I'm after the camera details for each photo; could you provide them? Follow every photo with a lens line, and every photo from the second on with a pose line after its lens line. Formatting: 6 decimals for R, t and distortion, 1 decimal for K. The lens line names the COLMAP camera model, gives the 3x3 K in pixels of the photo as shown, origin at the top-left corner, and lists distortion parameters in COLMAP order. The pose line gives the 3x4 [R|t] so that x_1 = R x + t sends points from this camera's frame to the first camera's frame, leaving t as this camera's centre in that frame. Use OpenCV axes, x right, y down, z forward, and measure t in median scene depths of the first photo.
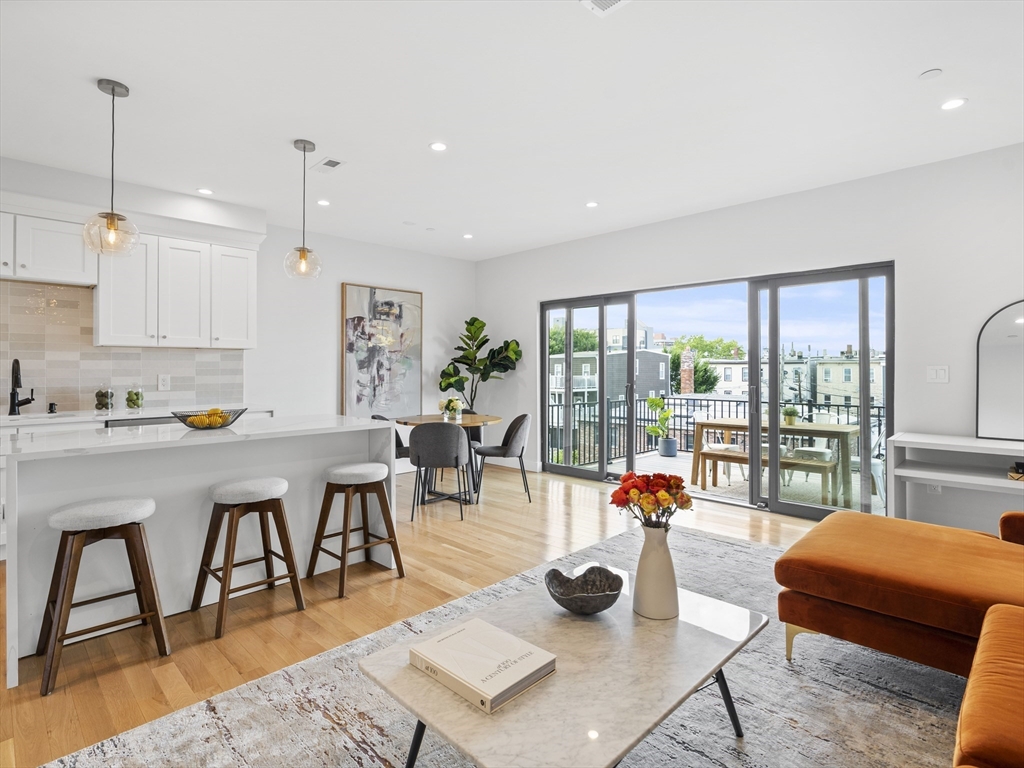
lens RADIAL K [[529.5, 0, 512.0], [0, 529.5, 384.0], [0, 0, 1]] dist [0.000617, 0.000155]
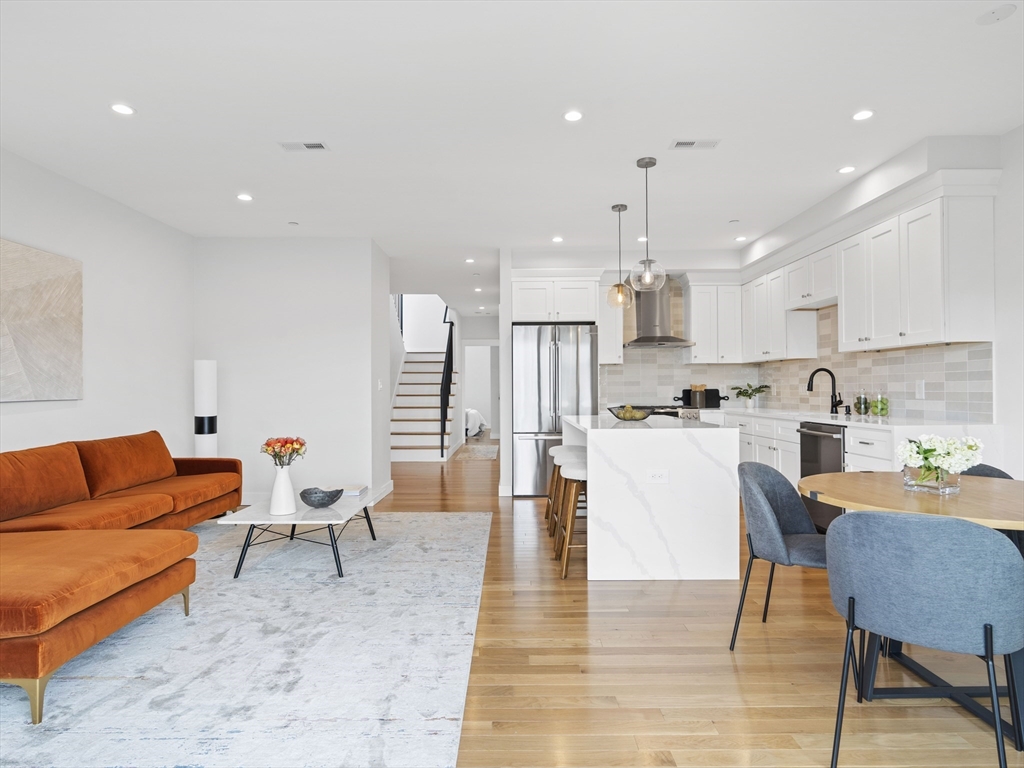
lens RADIAL K [[595.7, 0, 512.0], [0, 595.7, 384.0], [0, 0, 1]] dist [-0.000149, -0.000048]
pose [[-0.701076, -0.001912, -0.713084, 0.473339], [-0.013848, 0.999844, 0.010934, -0.013046], [0.712952, 0.017541, -0.700994, 1.217530]]
